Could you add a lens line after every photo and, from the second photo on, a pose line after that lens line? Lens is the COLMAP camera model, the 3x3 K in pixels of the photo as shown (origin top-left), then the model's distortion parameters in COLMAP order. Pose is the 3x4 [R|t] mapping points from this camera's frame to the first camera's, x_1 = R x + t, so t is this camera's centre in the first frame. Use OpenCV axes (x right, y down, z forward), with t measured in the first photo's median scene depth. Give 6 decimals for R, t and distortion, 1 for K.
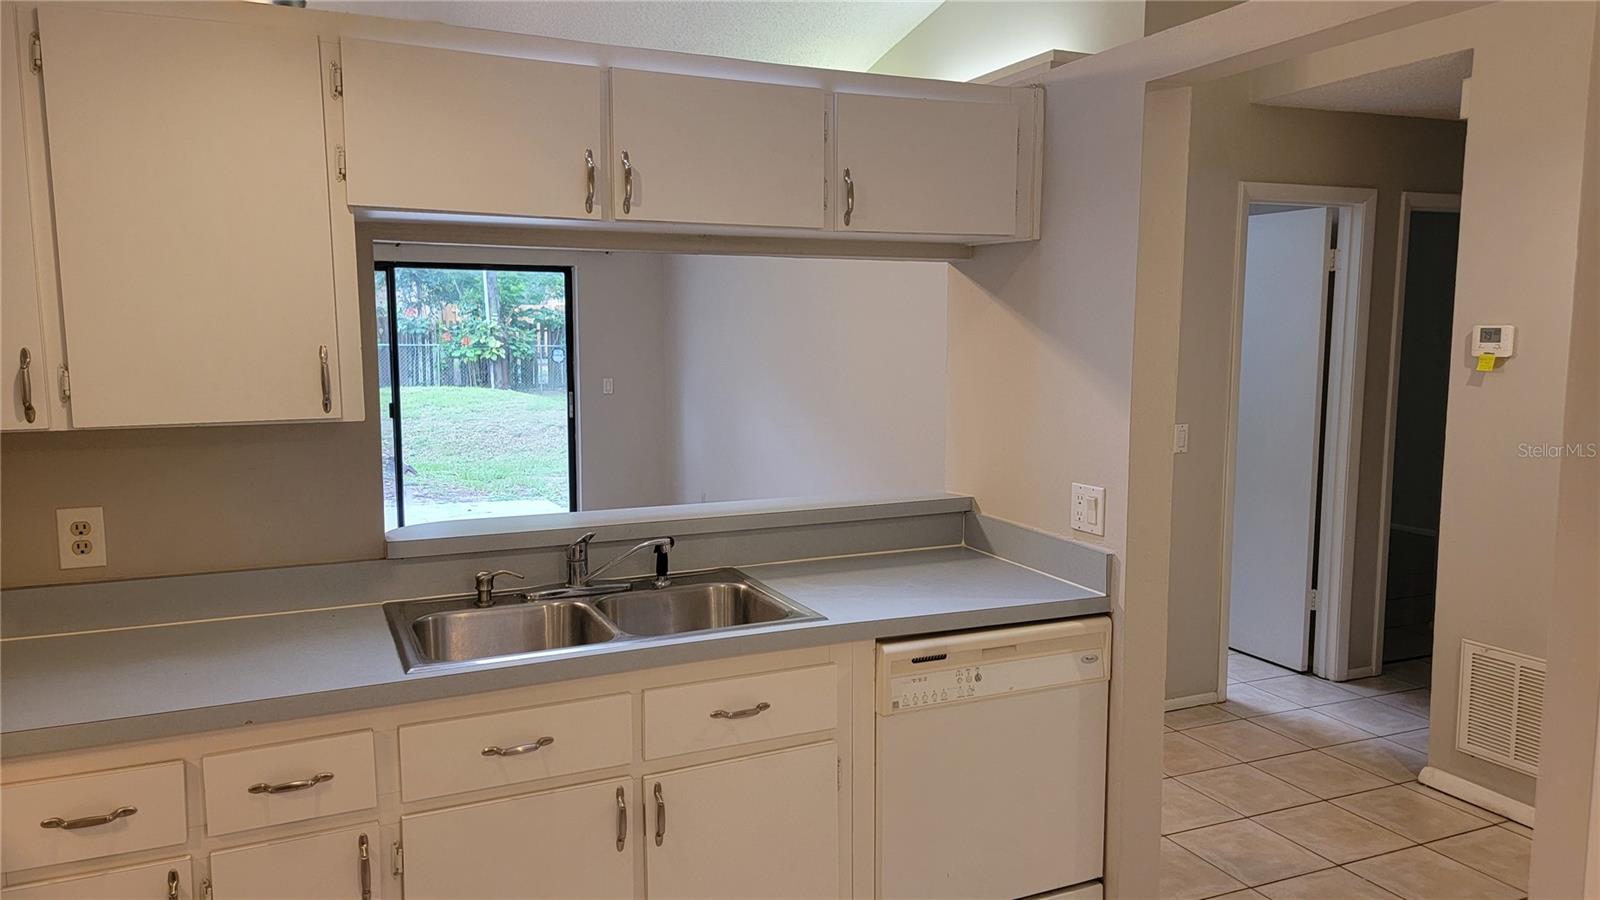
lens RADIAL K [[1102.5, 0, 800.0], [0, 1102.5, 450.0], [0, 0, 1]] dist [0.092437, -0.093814]
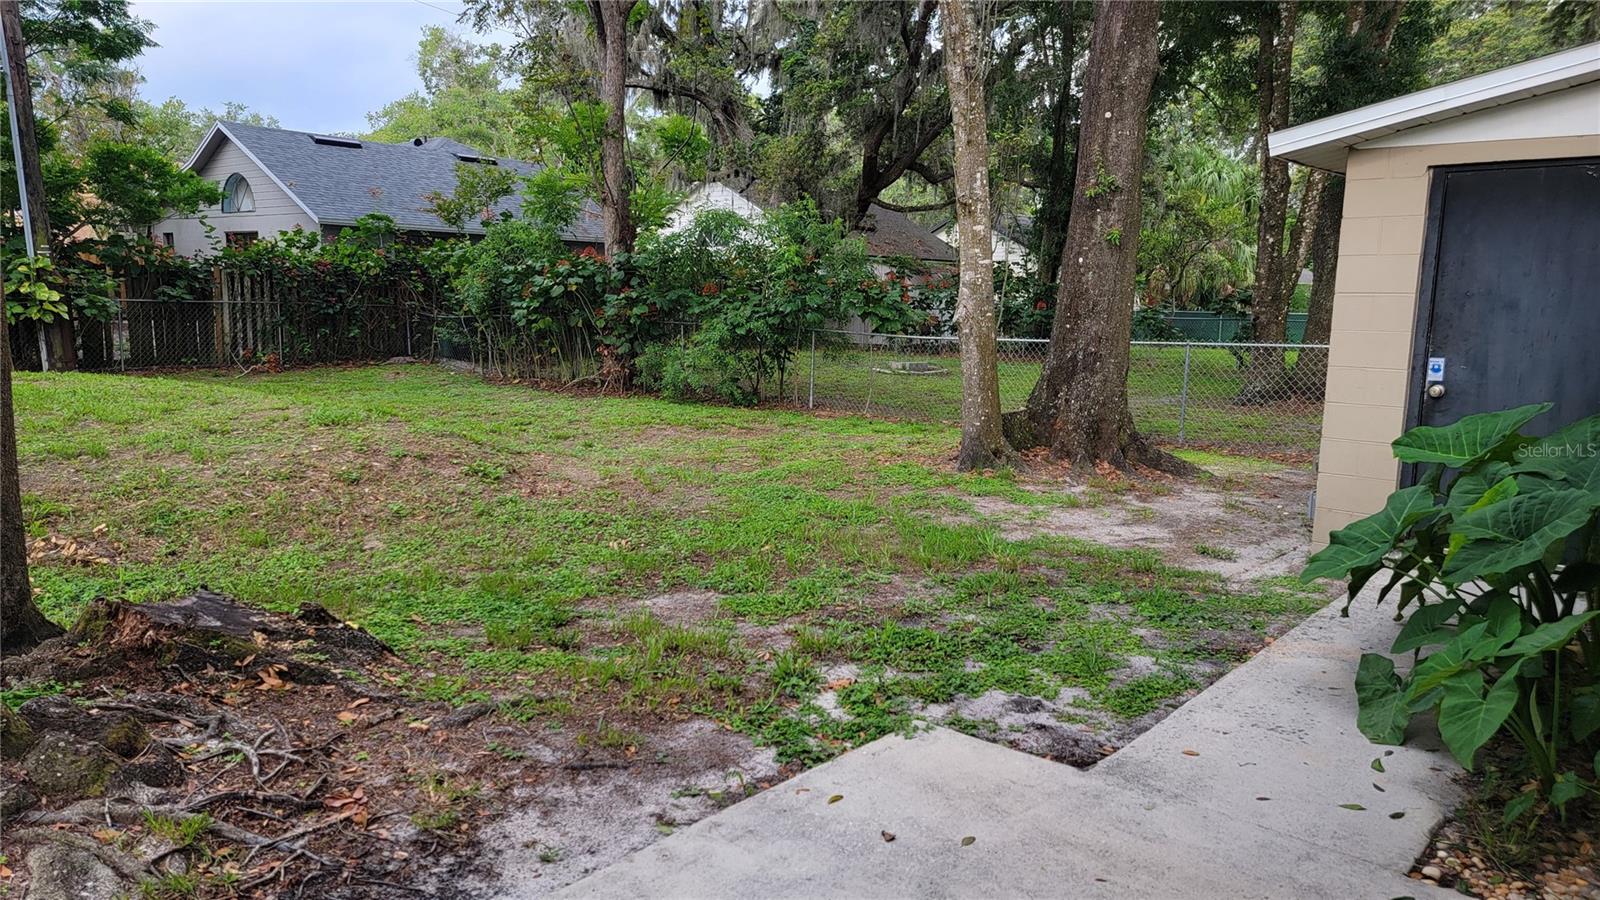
lens RADIAL K [[1102.5, 0, 800.0], [0, 1102.5, 450.0], [0, 0, 1]] dist [0.092437, -0.093814]
pose [[0.907803, -0.041695, 0.417318, -0.162788], [0.028690, 0.998889, 0.037390, -0.023251], [-0.418414, -0.021970, 0.907991, 0.274300]]
